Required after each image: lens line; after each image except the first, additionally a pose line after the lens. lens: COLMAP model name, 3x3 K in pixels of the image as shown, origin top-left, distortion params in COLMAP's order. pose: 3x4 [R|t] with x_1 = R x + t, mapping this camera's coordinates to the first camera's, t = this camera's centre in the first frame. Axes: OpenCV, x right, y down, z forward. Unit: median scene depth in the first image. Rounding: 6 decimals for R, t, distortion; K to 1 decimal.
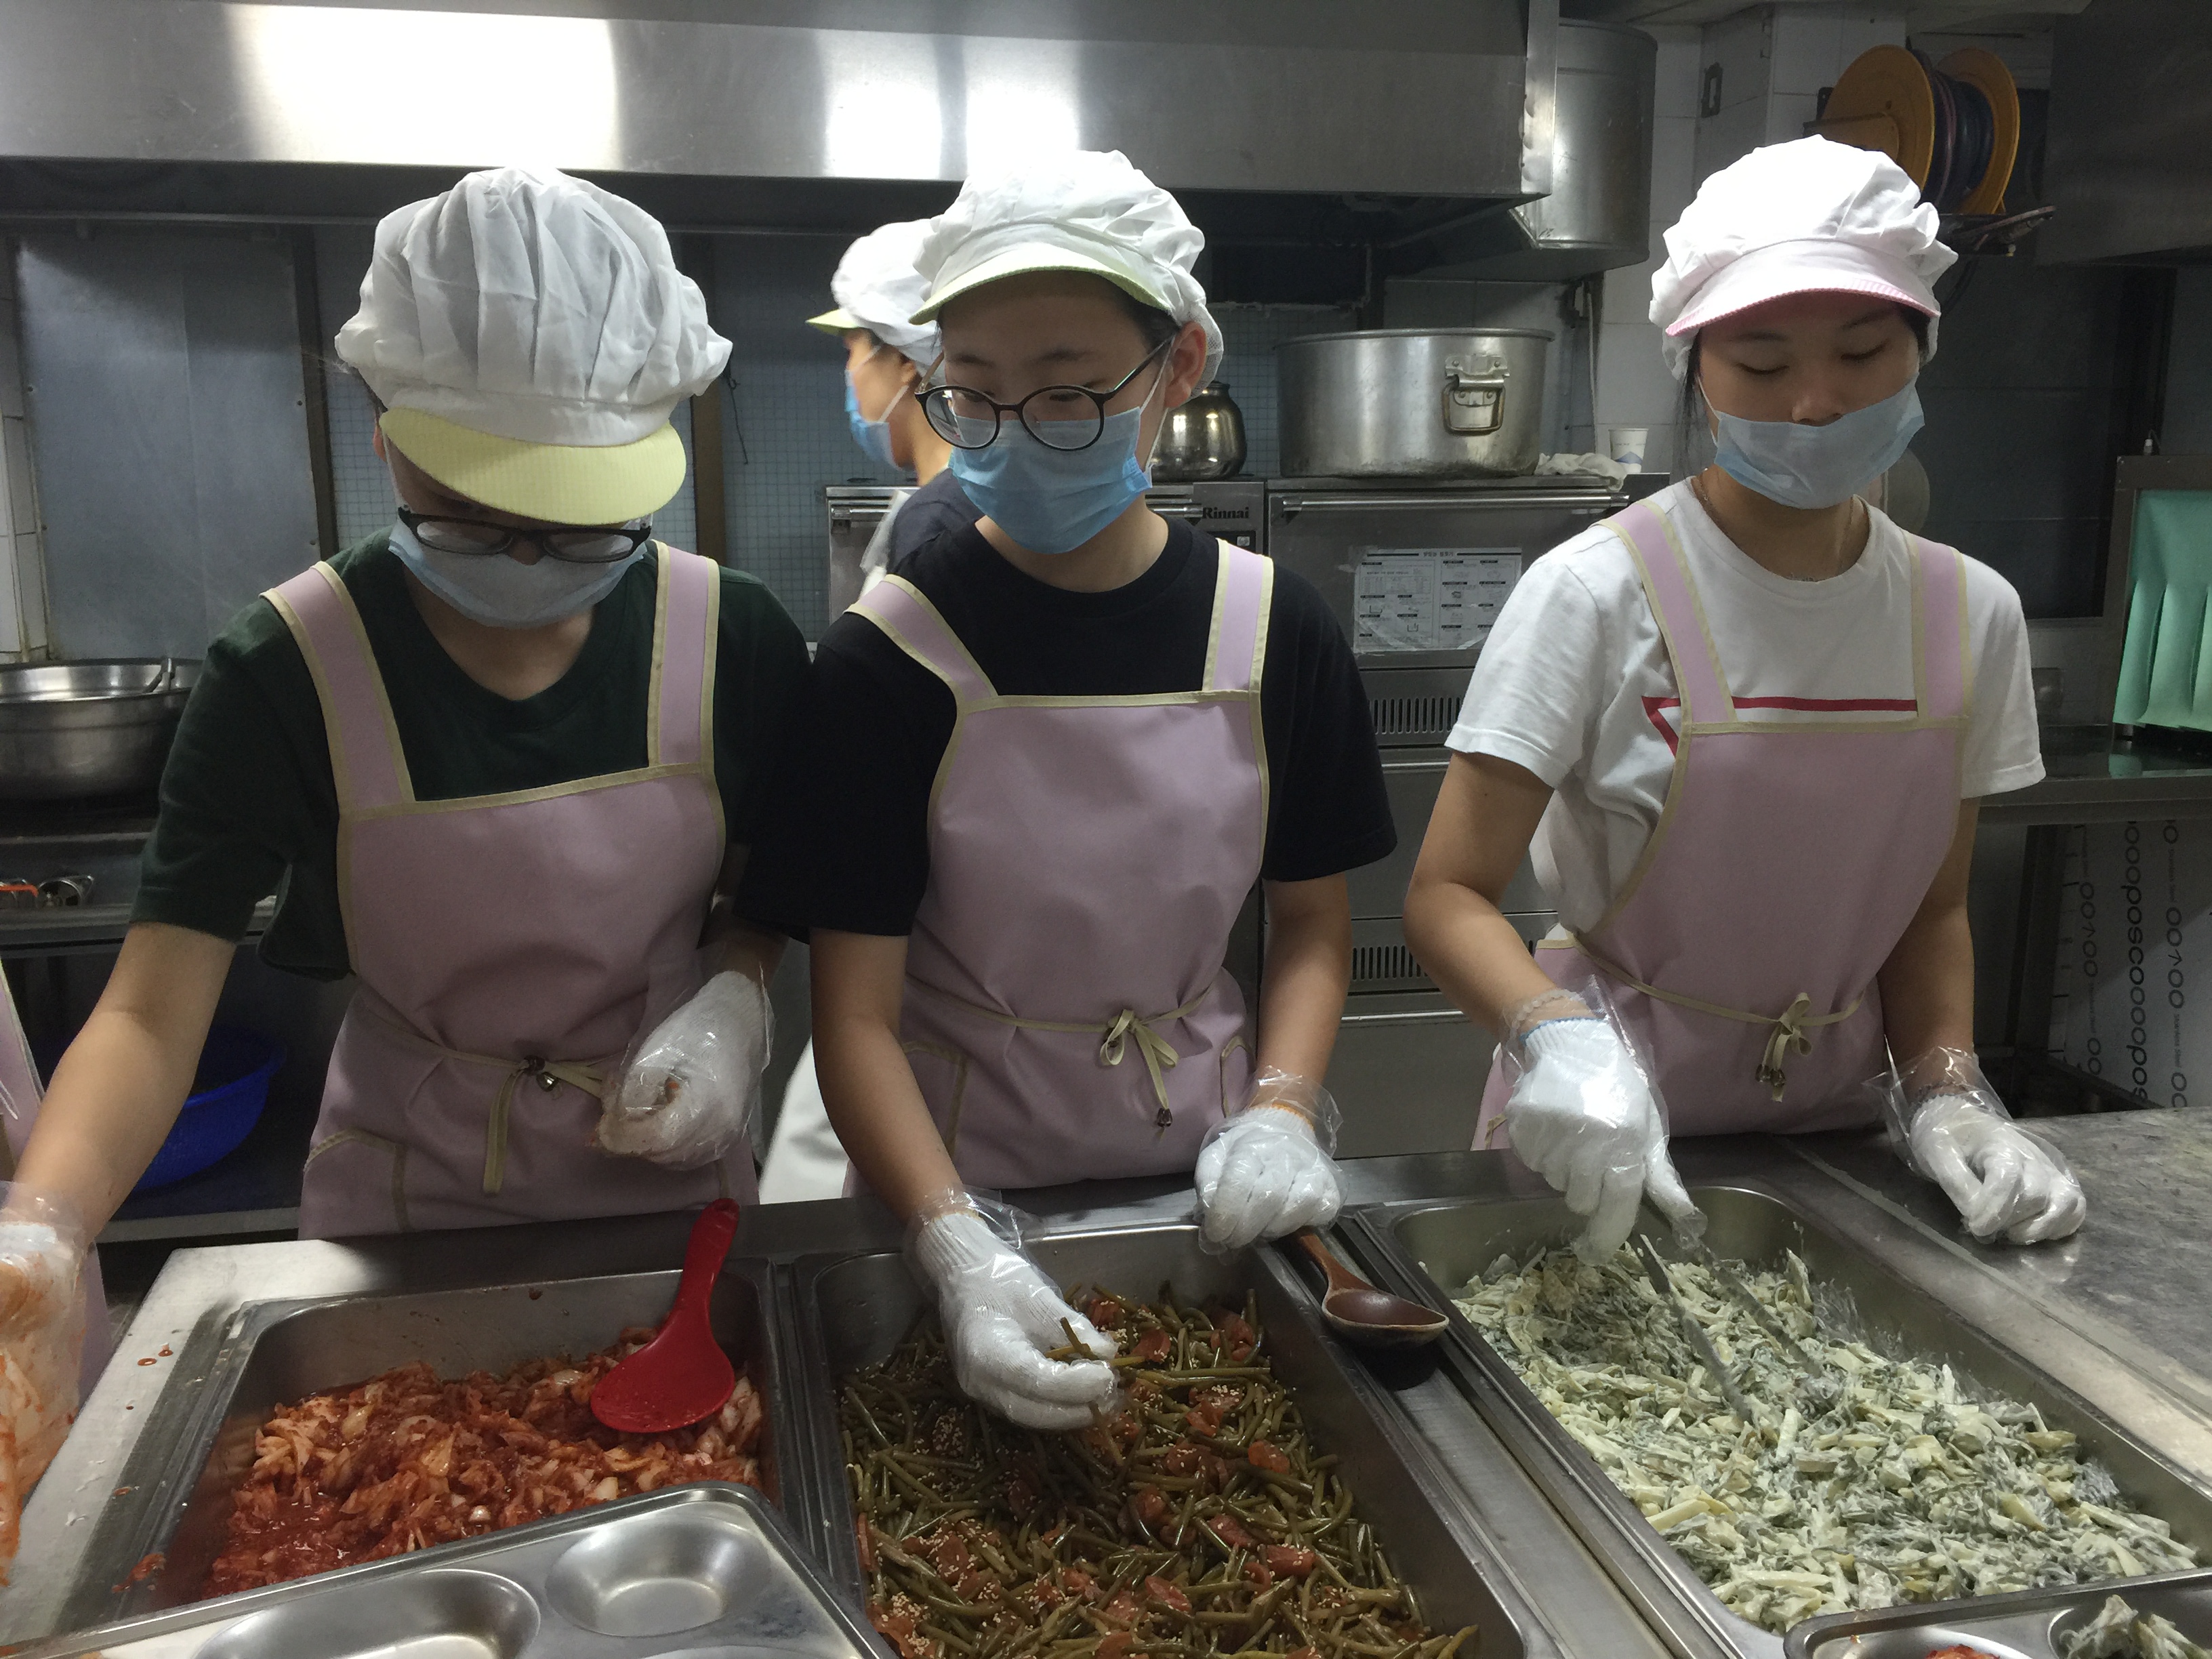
lens RADIAL K [[1881.9, 0, 1113.6], [0, 1881.9, 808.7], [0, 0, 1]] dist [0.078054, -0.117736]
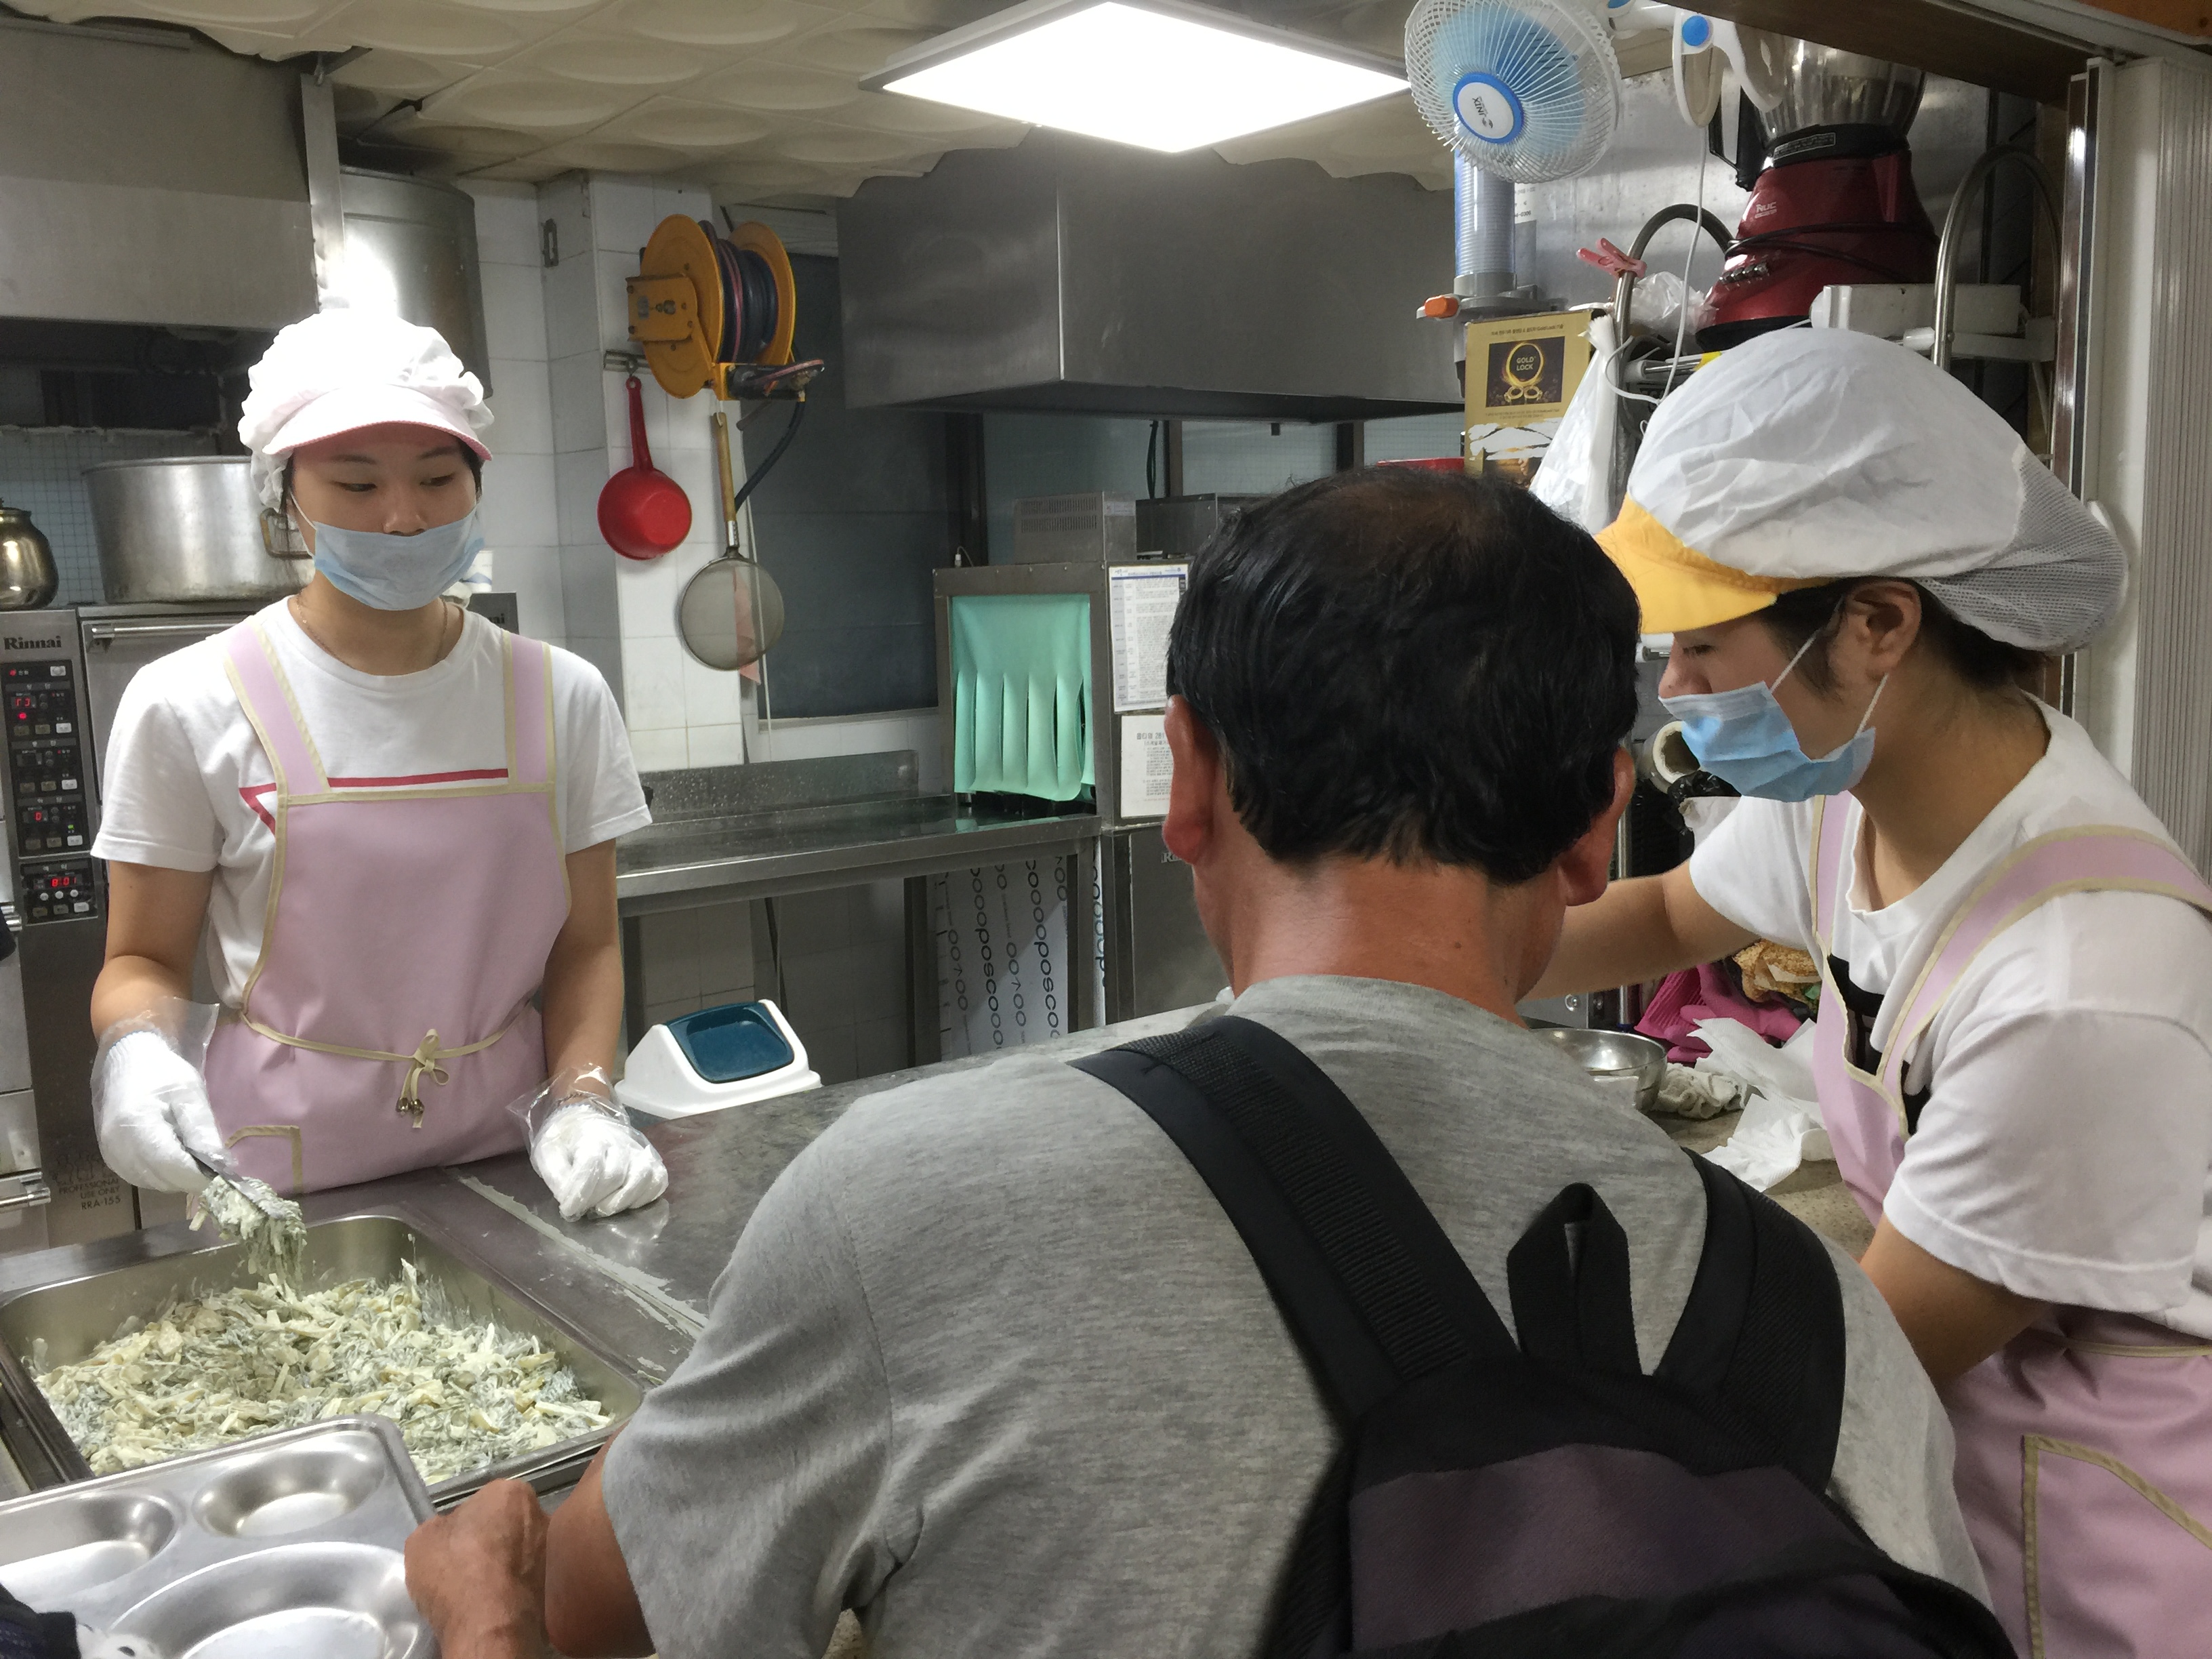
lens RADIAL K [[1881.9, 0, 1113.6], [0, 1881.9, 808.7], [0, 0, 1]] dist [0.078054, -0.117736]
pose [[0.892066, -0.080205, 0.444730, 0.110587], [0.108133, 0.993420, -0.037741, 0.023278], [-0.438777, 0.081757, 0.894869, -0.102886]]
